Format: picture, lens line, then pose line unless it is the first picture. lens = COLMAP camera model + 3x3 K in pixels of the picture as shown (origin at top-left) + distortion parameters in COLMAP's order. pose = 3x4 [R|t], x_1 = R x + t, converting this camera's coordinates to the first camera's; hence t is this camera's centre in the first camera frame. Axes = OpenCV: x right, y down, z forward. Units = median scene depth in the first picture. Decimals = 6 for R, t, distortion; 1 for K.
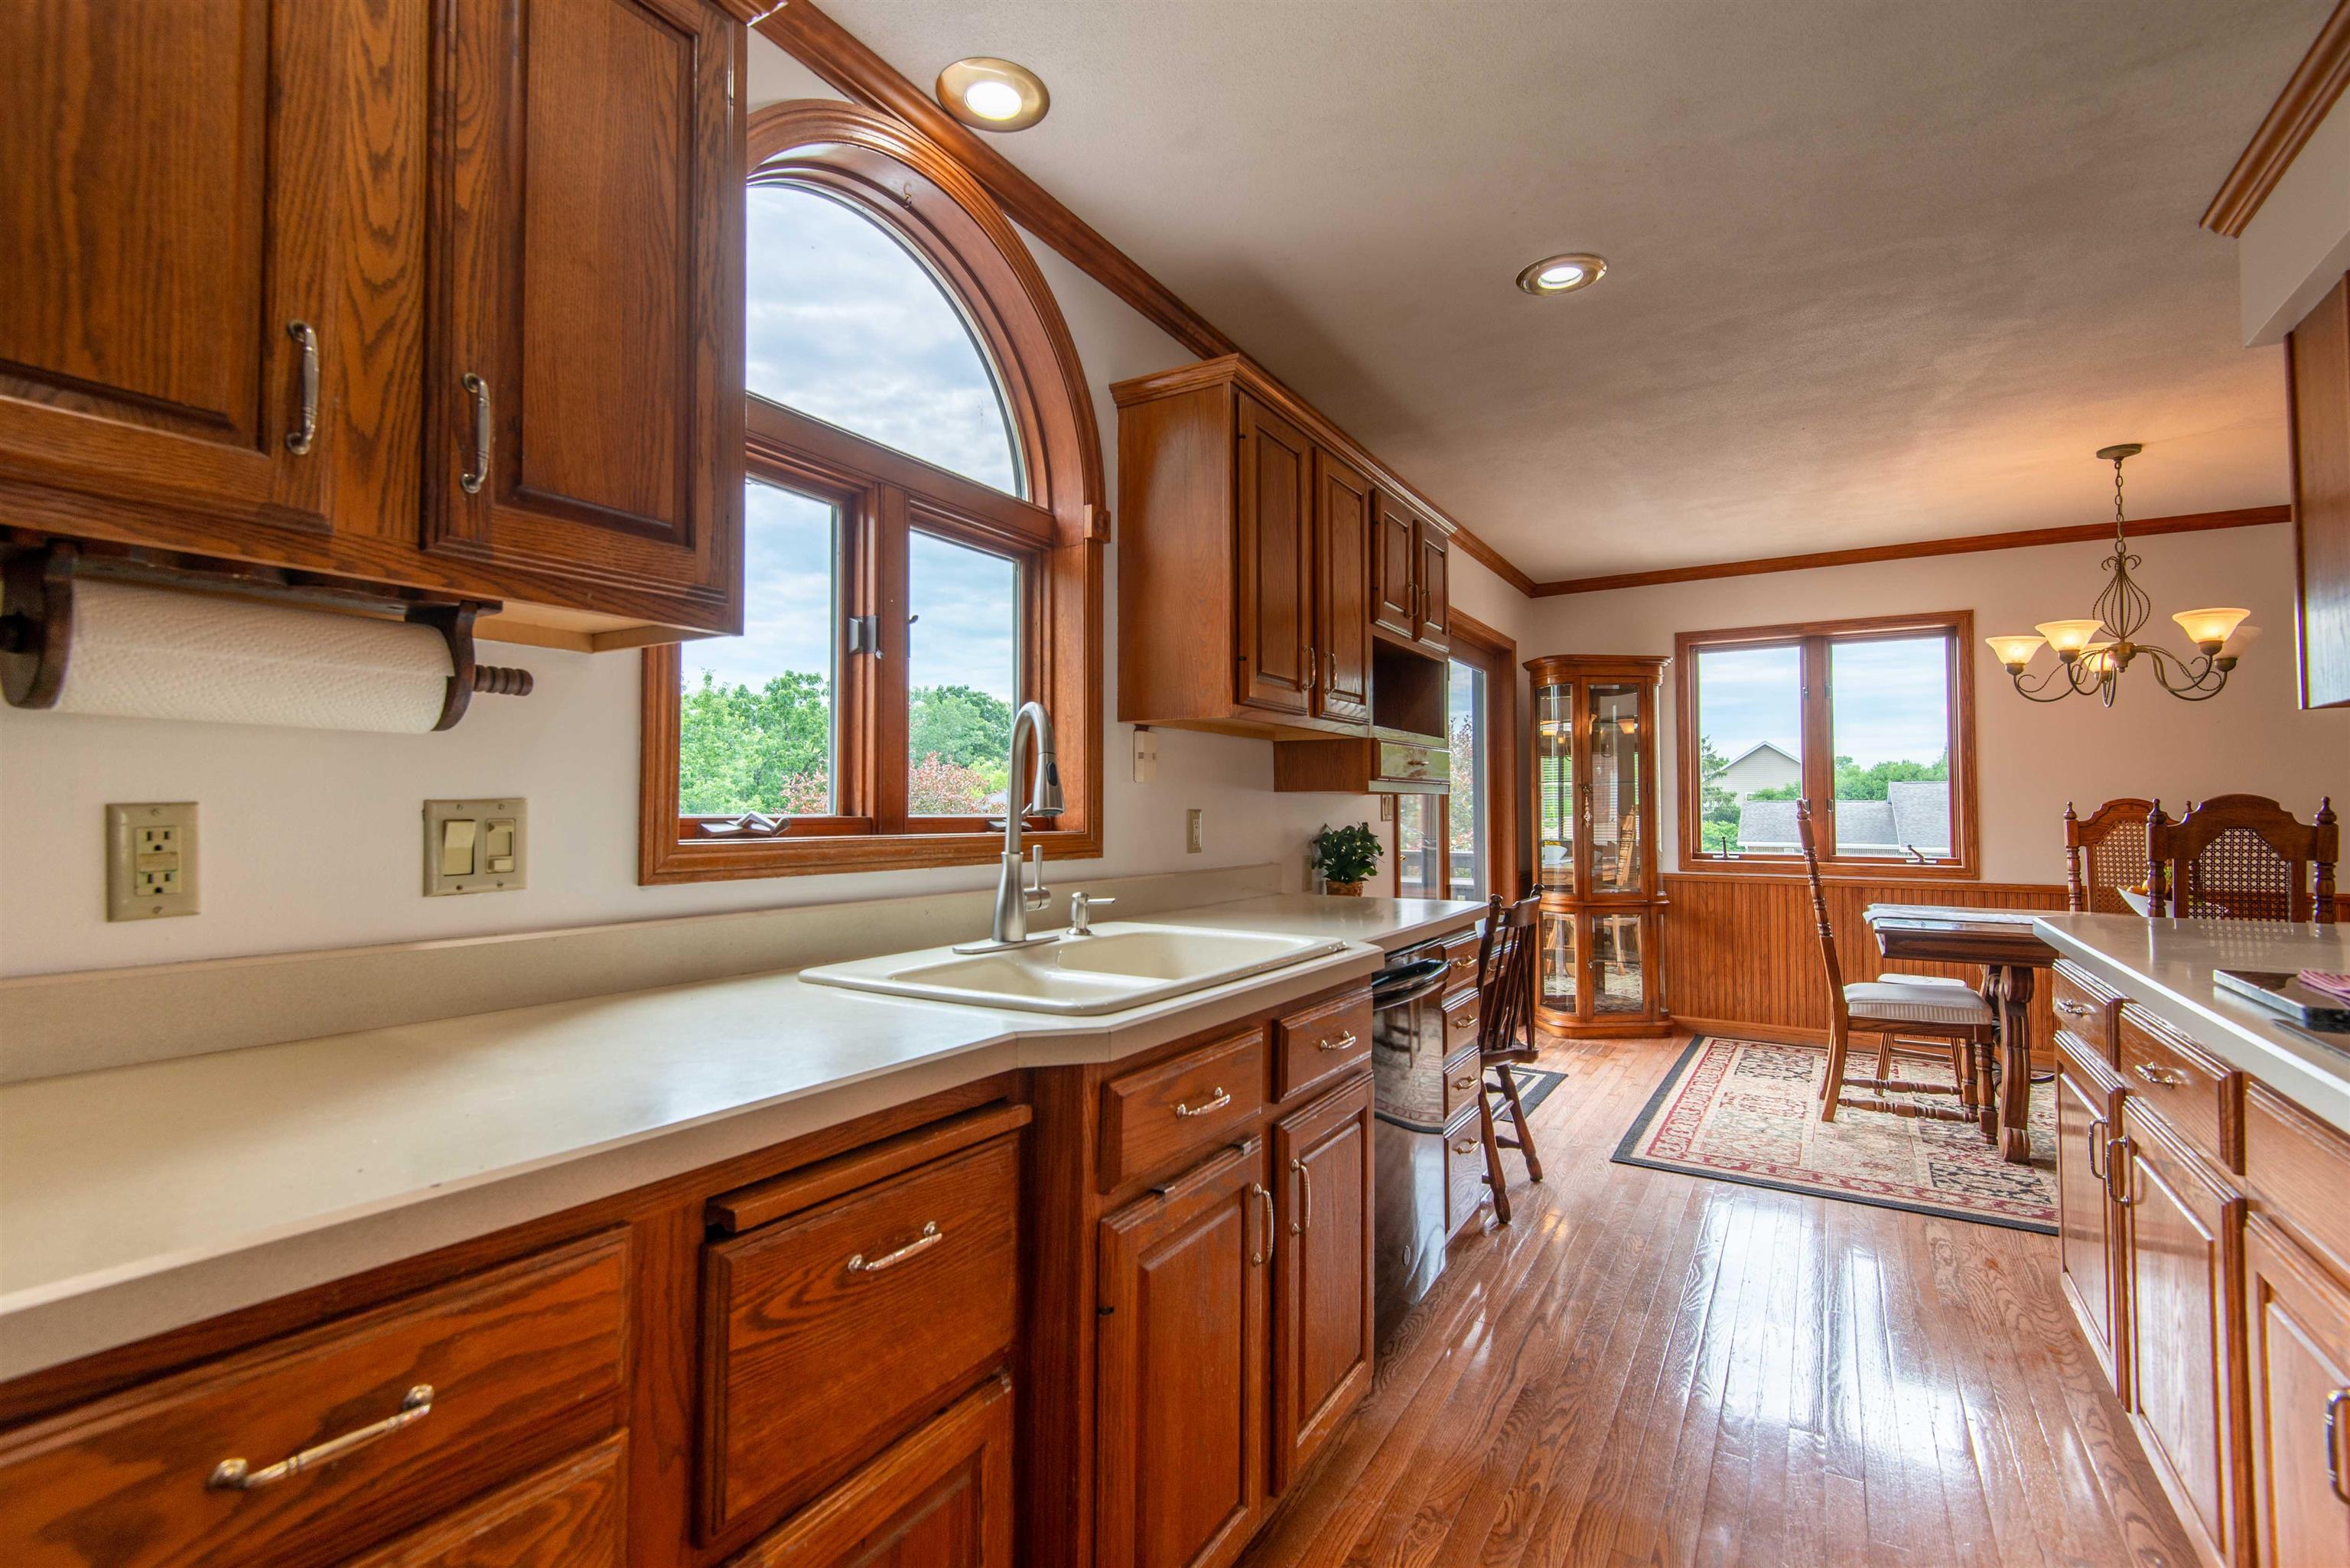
lens RADIAL K [[1073.0, 0, 1171.1], [0, 1073.0, 776.1], [0, 0, 1]] dist [0.002548, -0.000562]
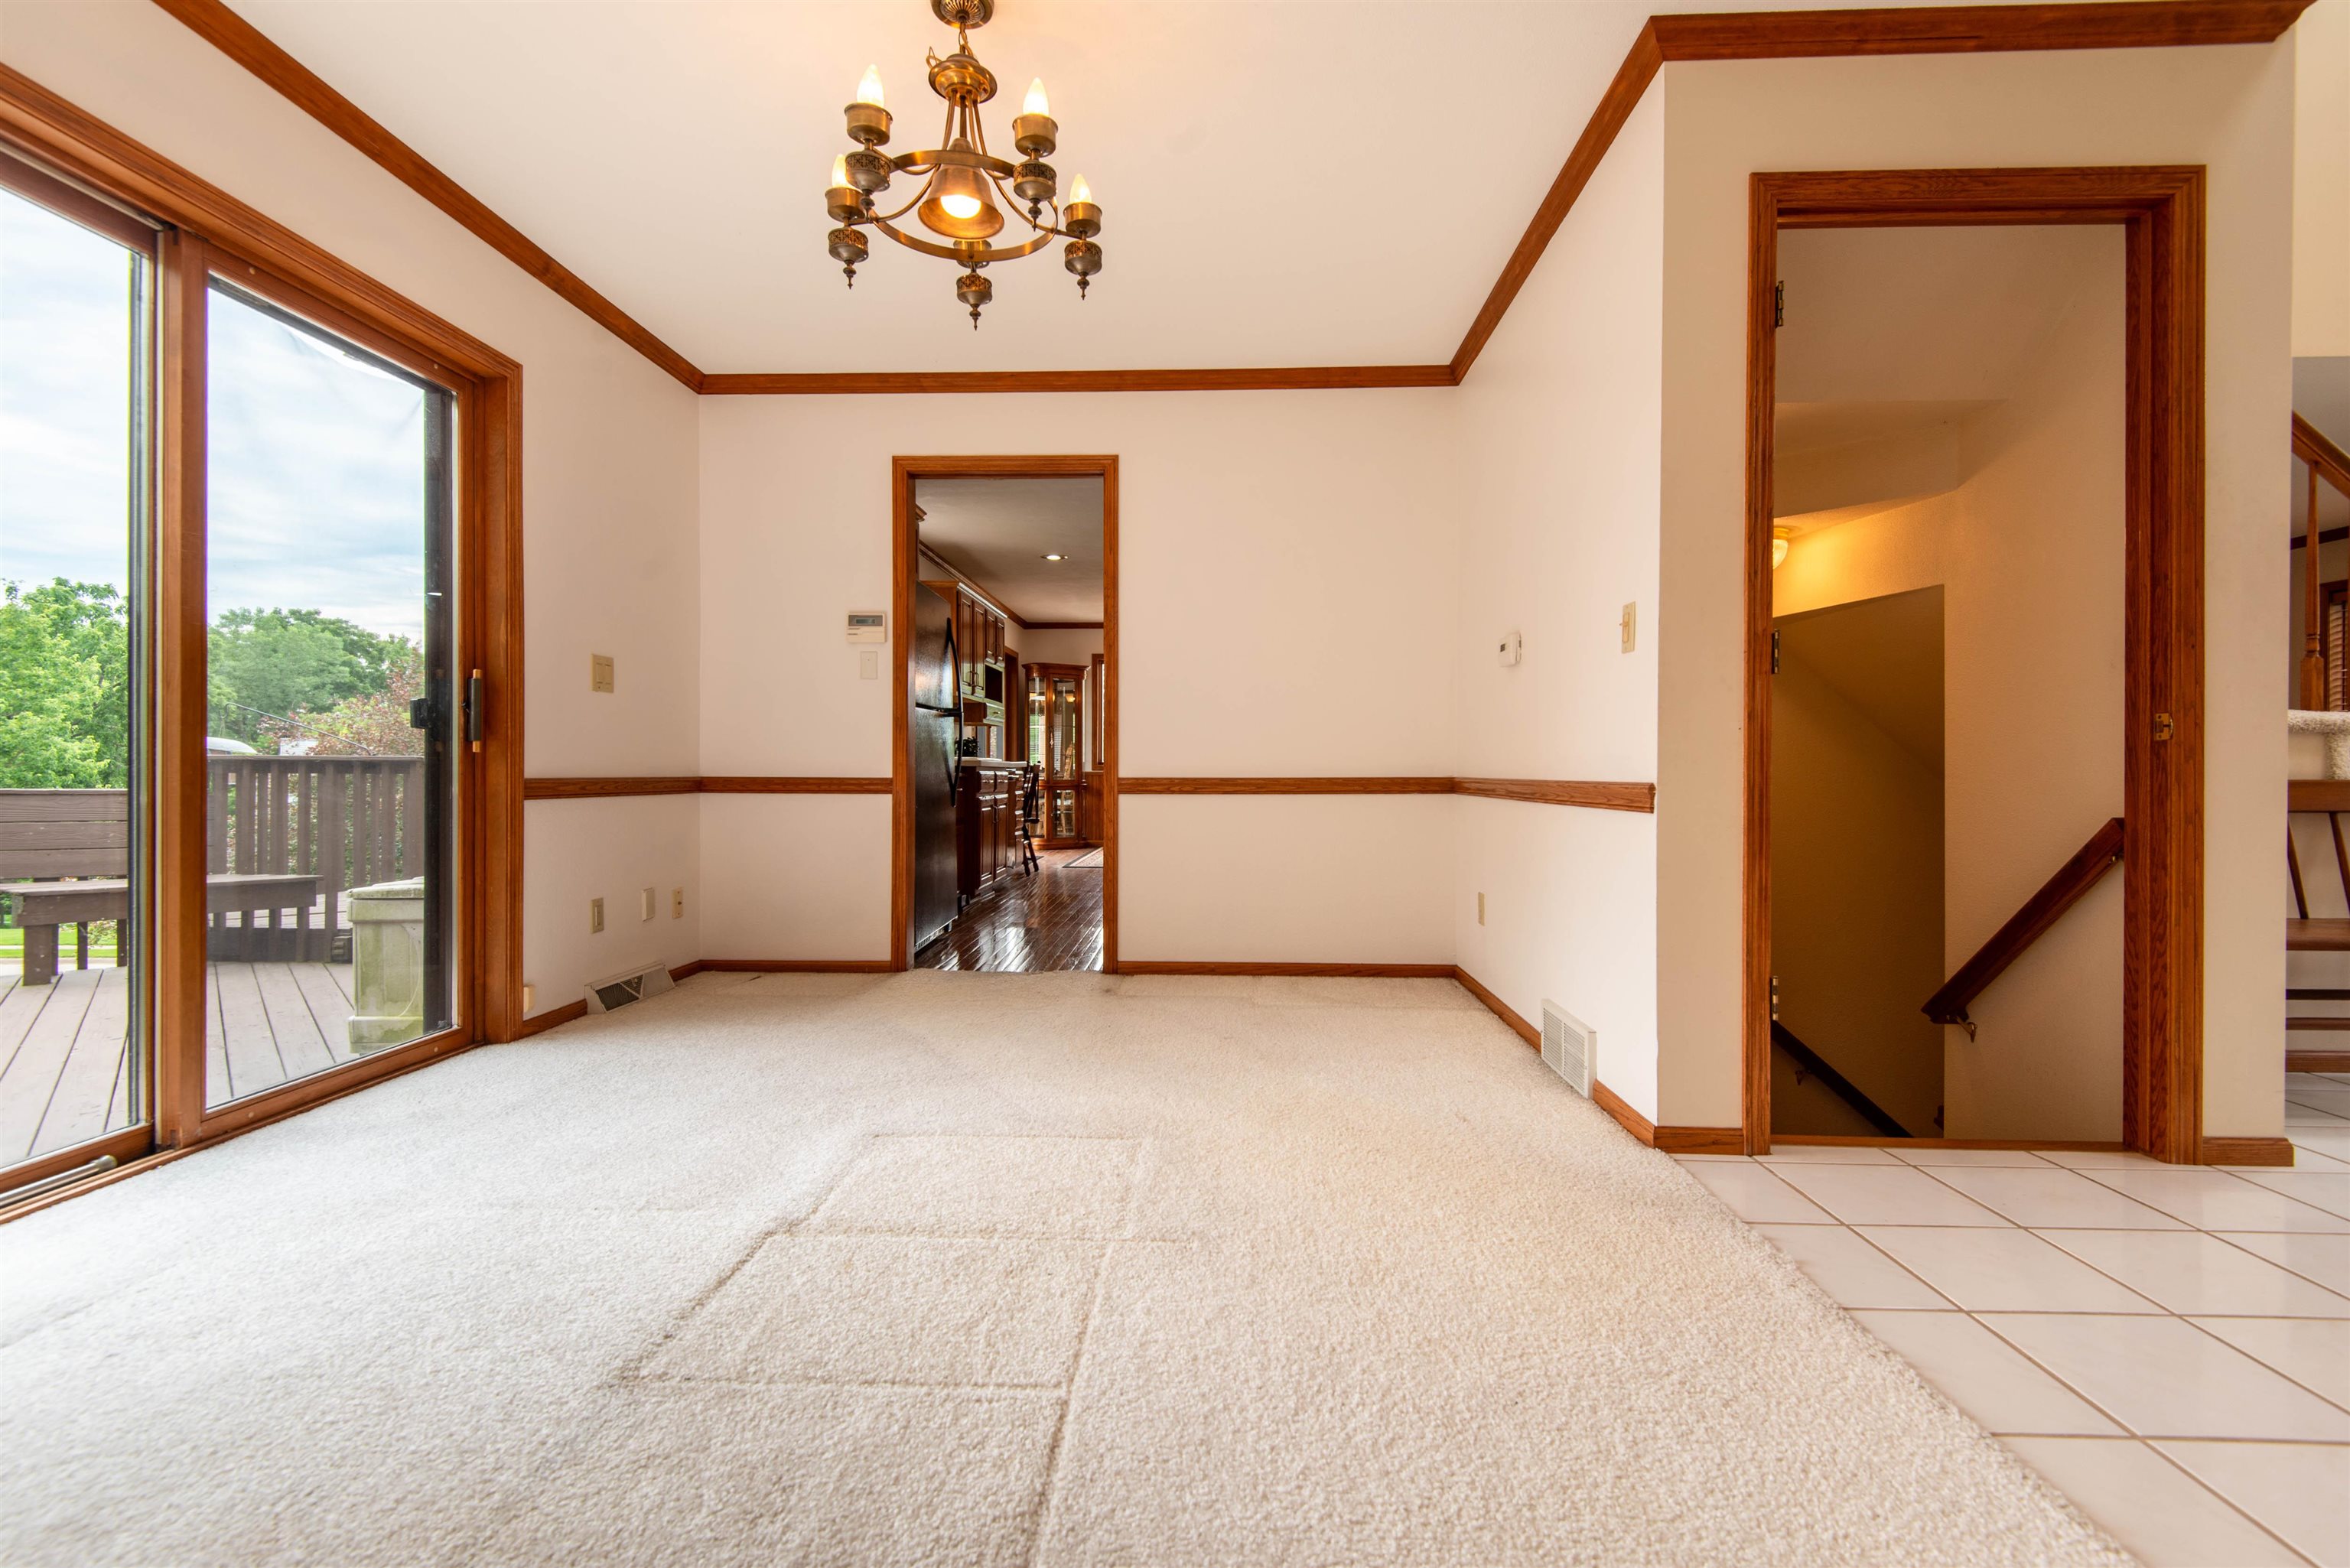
lens RADIAL K [[1083.8, 0, 1178.3], [0, 1083.8, 770.1], [0, 0, 1]] dist [0.048226, -0.034904]
pose [[0.875102, 0.002917, 0.483930, -0.279867], [-0.018783, 0.999433, 0.027941, 0.019045], [-0.483574, -0.033541, 0.874661, -0.647869]]
